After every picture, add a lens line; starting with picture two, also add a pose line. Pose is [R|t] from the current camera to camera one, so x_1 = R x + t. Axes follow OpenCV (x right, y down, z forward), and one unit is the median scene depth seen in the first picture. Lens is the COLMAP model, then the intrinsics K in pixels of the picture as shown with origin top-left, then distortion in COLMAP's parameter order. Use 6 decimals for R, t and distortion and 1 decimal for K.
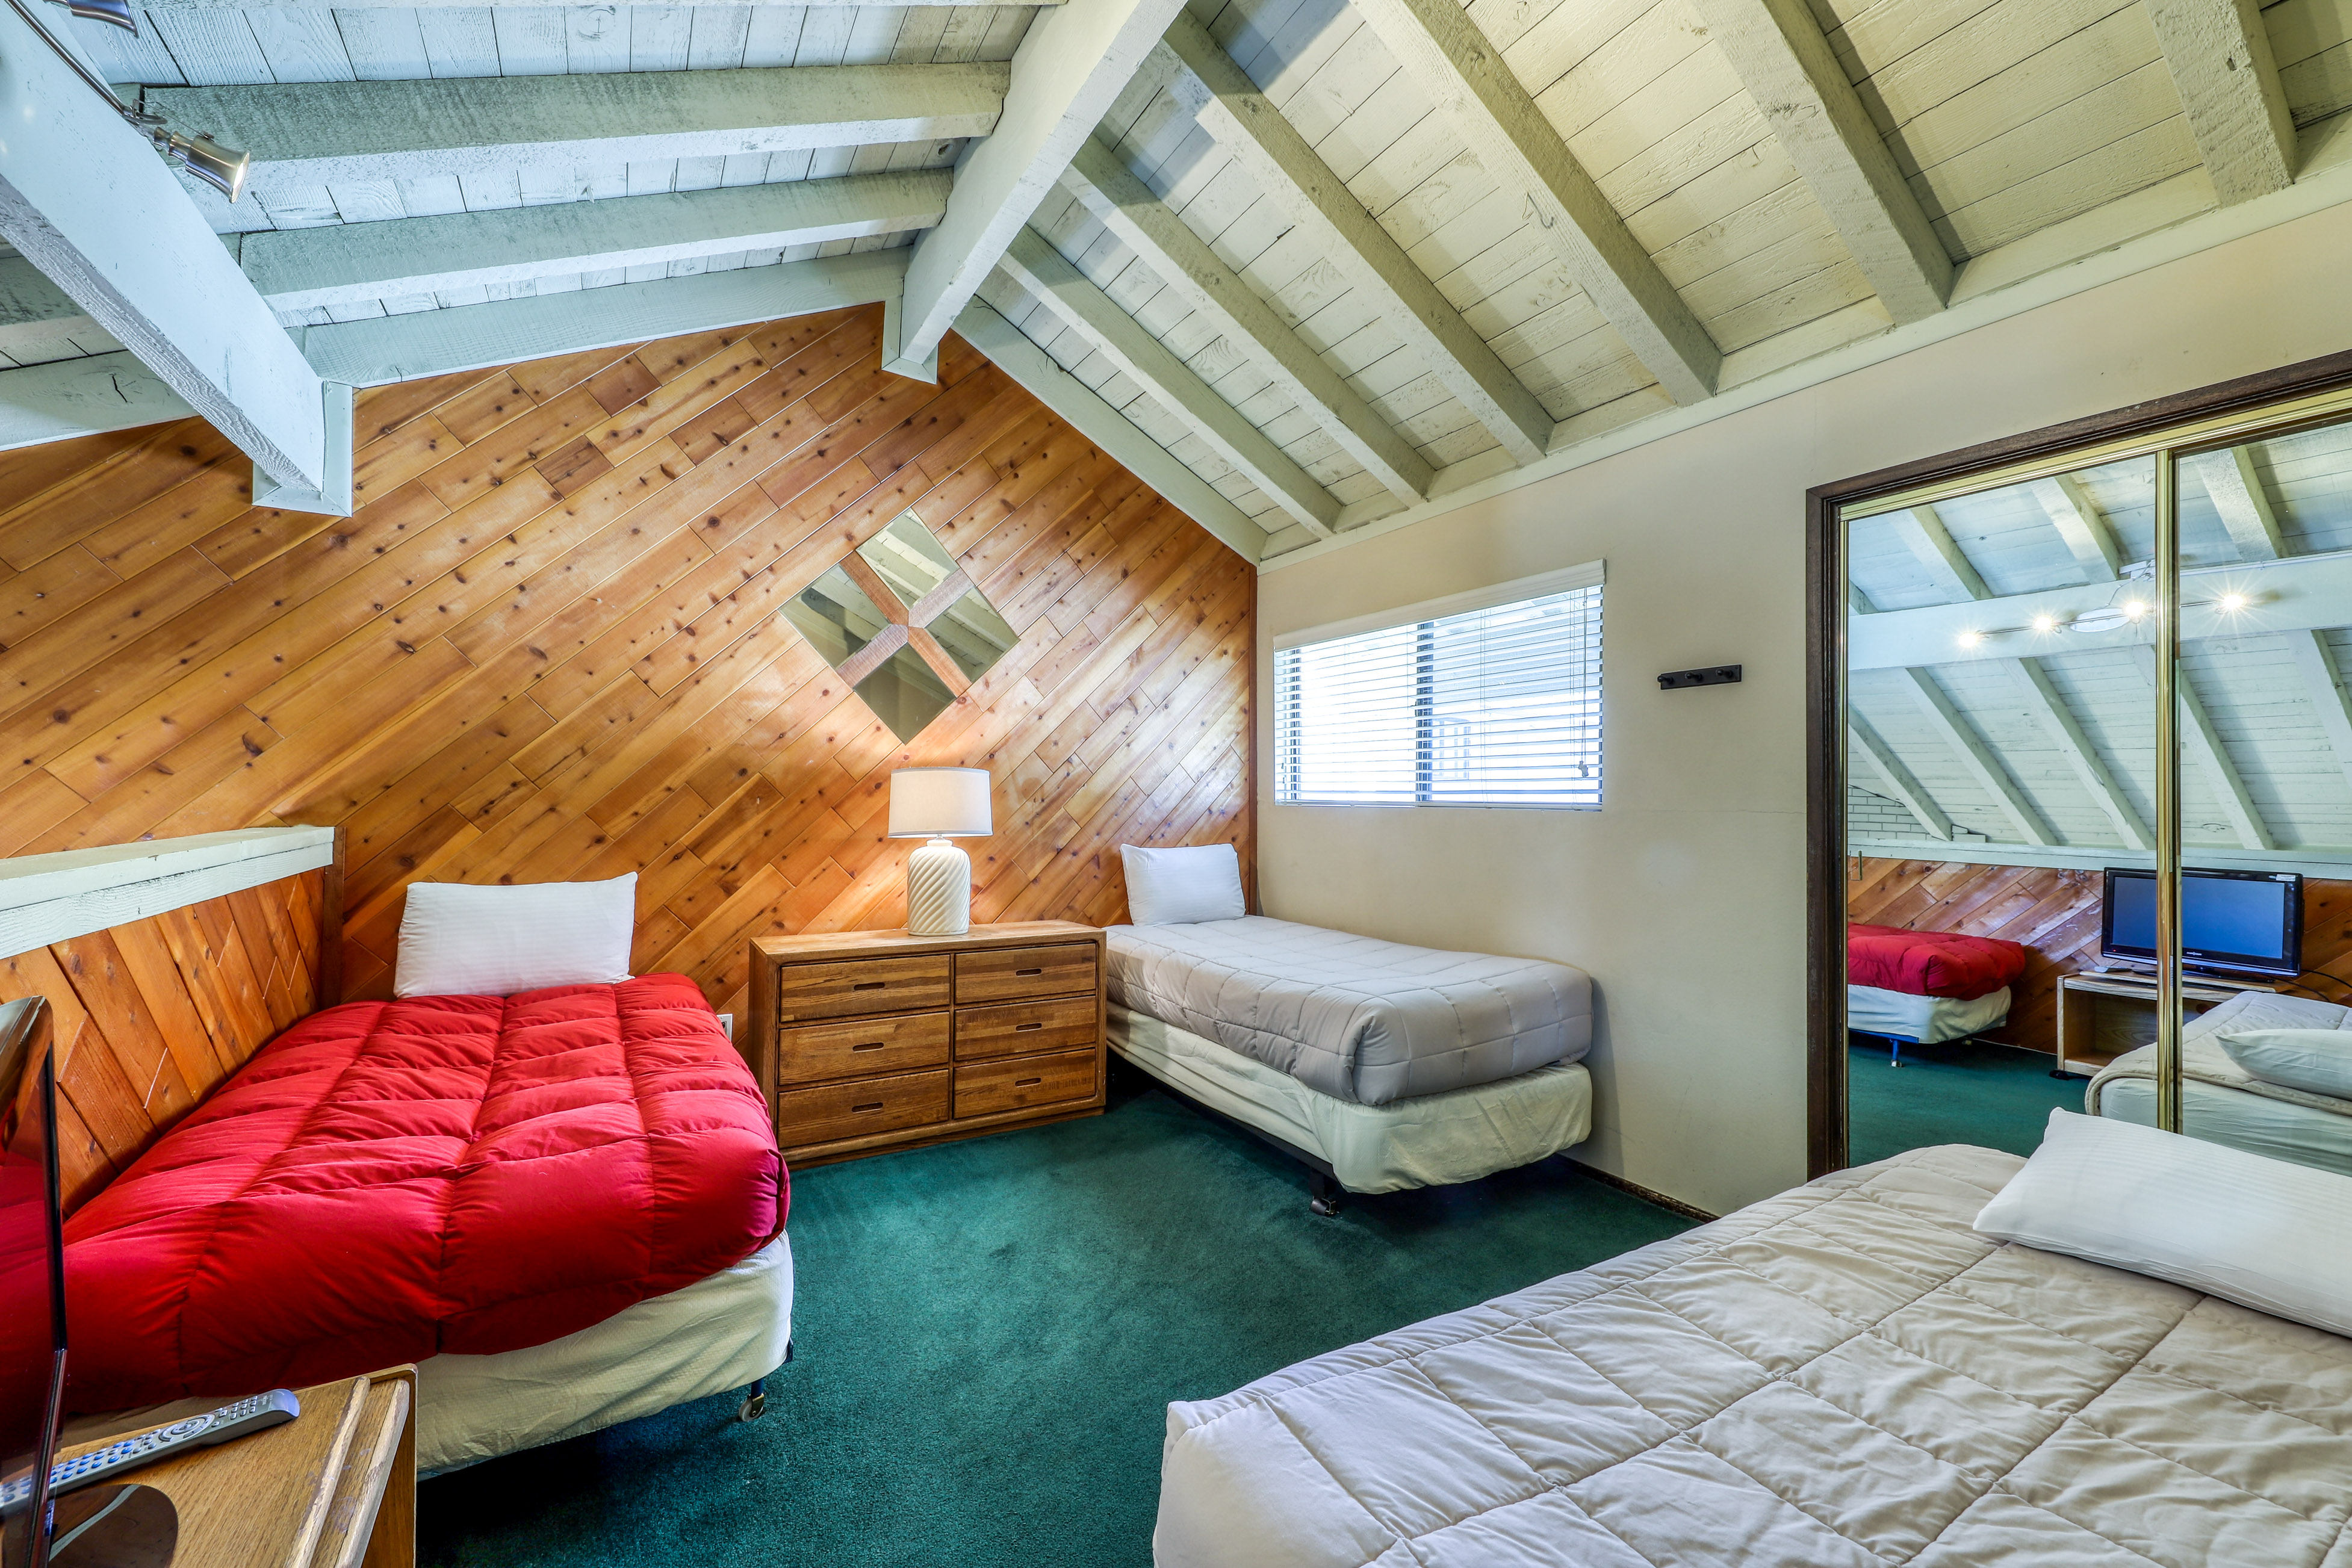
lens RADIAL K [[925.2, 0, 1172.3], [0, 925.2, 783.3], [0, 0, 1]] dist [-0.000241, -0.000192]
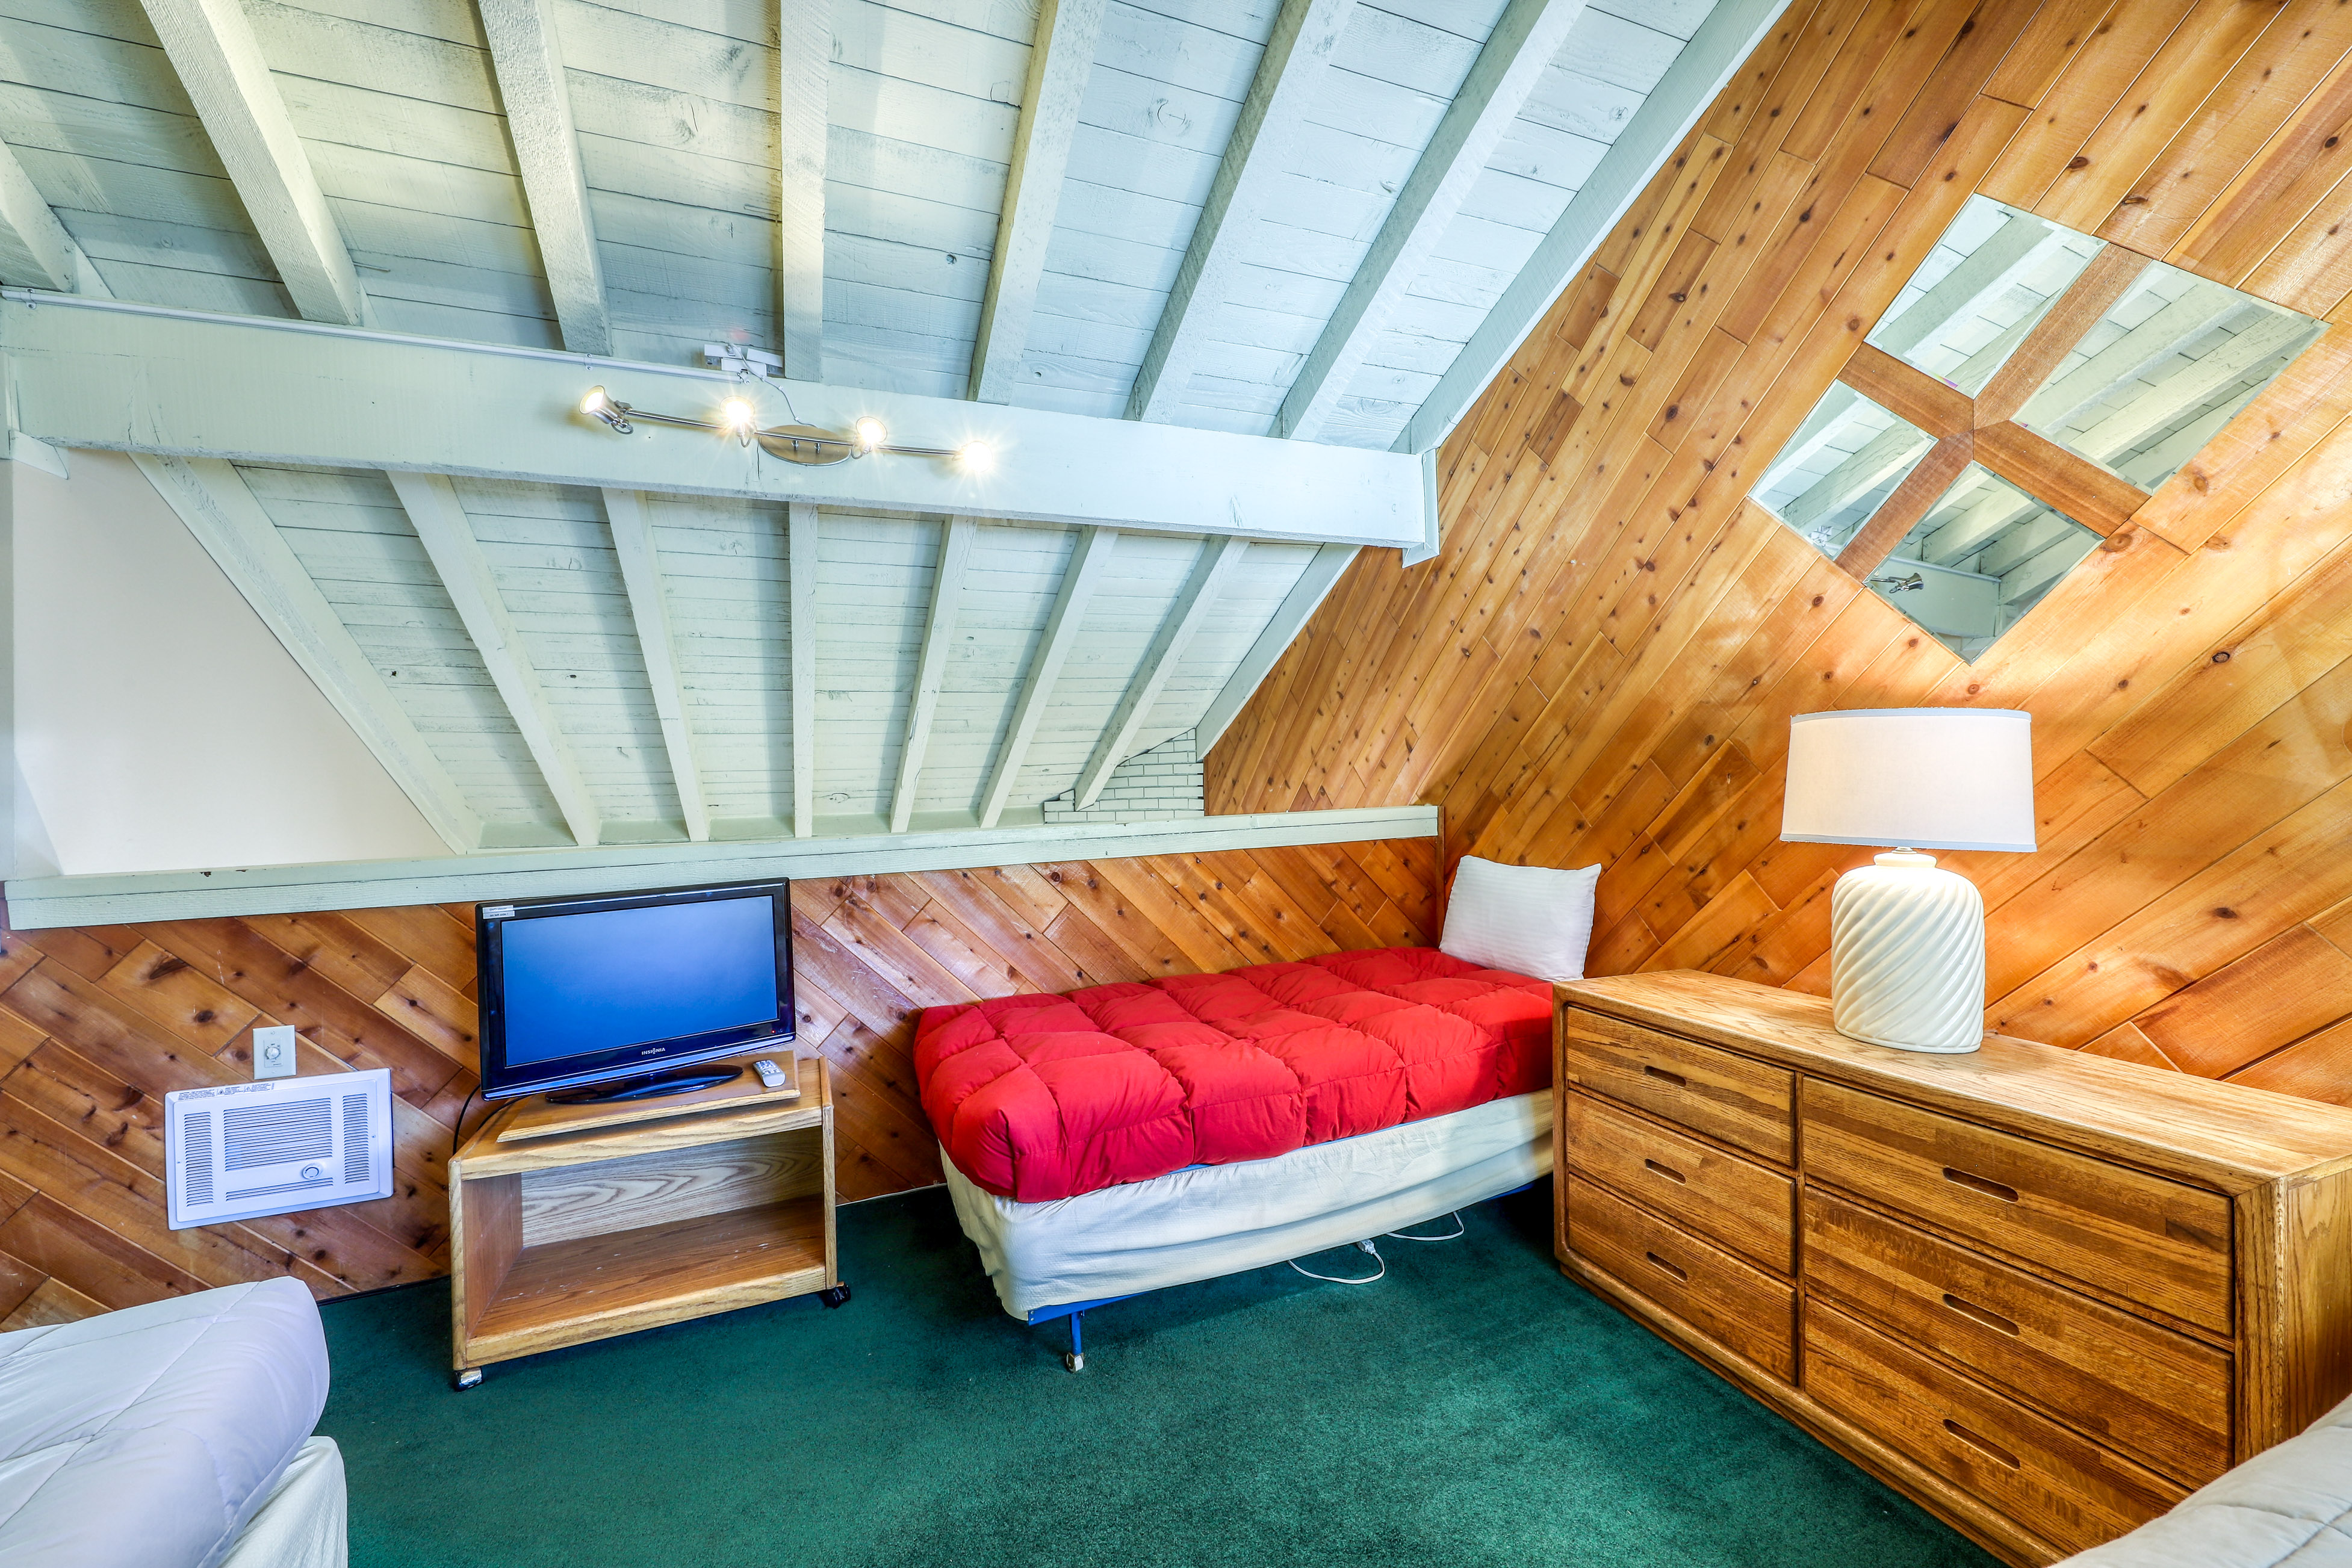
lens RADIAL K [[925.2, 0, 1180.0], [0, 925.2, 778.6], [0, 0, 1]] dist [-0.000241, -0.000192]
pose [[-0.171177, -0.006834, -0.985217, 0.333253], [0.042654, 0.998987, -0.014341, 0.011385], [0.984317, -0.044478, -0.170712, 0.749834]]
